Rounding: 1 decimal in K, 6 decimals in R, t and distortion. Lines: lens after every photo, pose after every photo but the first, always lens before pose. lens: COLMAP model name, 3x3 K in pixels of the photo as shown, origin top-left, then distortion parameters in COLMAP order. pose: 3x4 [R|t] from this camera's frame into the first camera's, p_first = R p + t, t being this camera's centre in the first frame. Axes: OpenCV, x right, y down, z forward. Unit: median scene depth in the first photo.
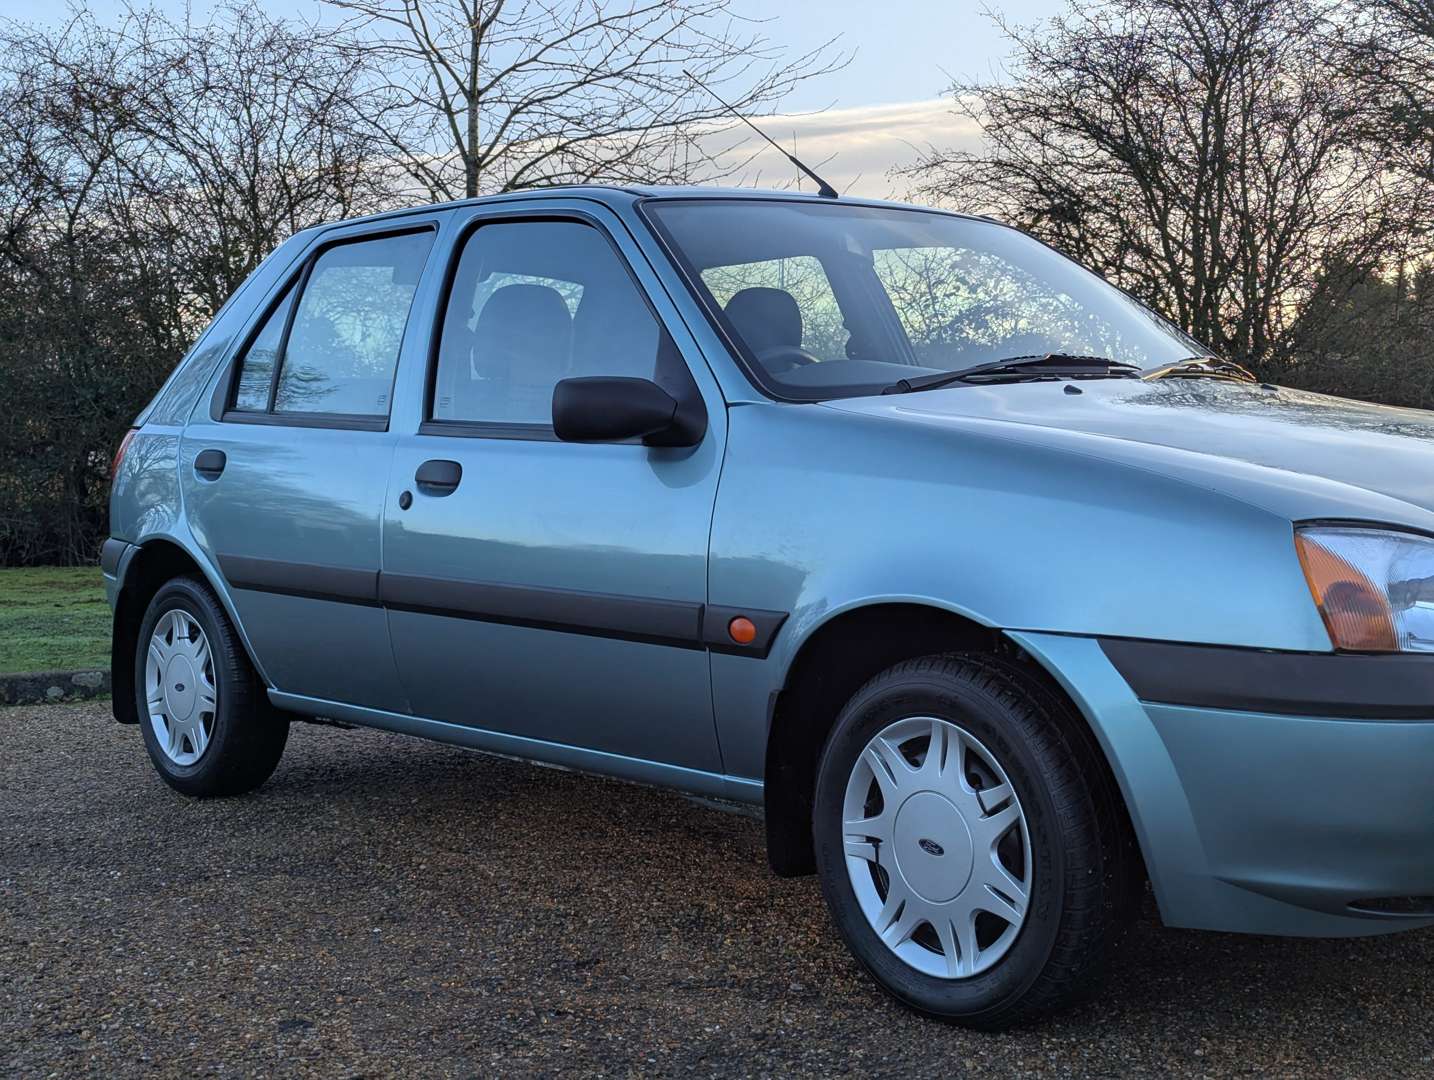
lens RADIAL K [[1962.8, 0, 728.6], [0, 1962.8, 540.5], [0, 0, 1]] dist [0.076907, -0.113178]
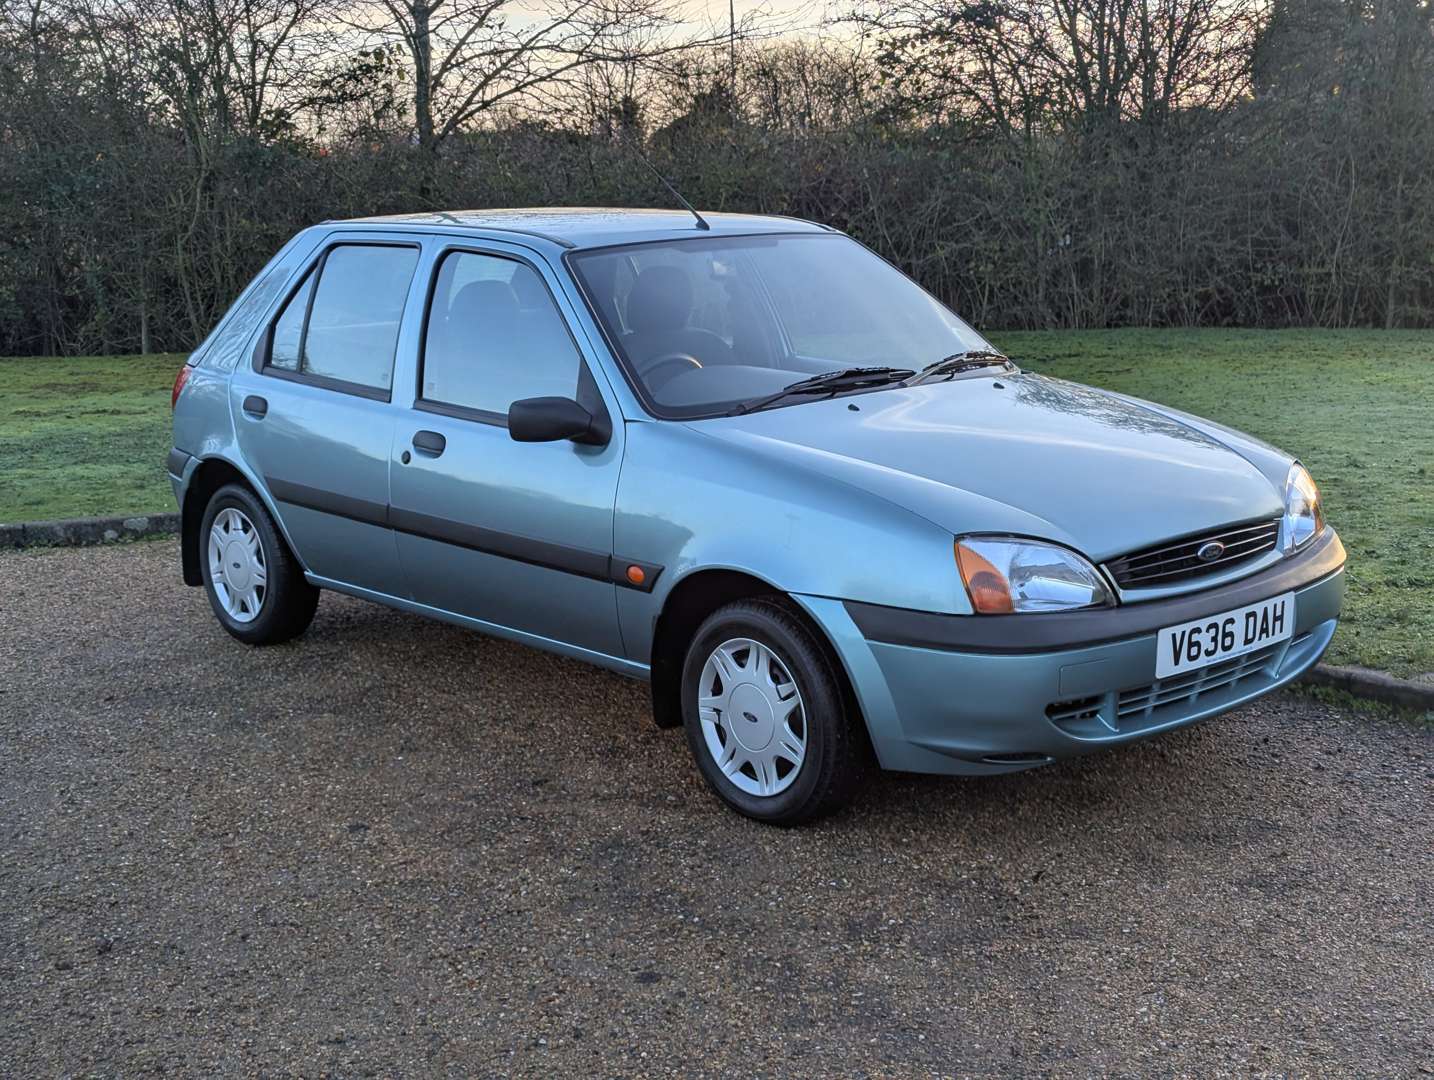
lens RADIAL K [[1965.7, 0, 717.0], [0, 1965.7, 540.0], [0, 0, 1]] dist [0.119245, -0.347902]
pose [[0.999814, -0.010585, 0.016134, 0.044108], [0.008263, 0.990438, 0.137709, -0.183121], [-0.017438, -0.137550, 0.990341, -0.504028]]
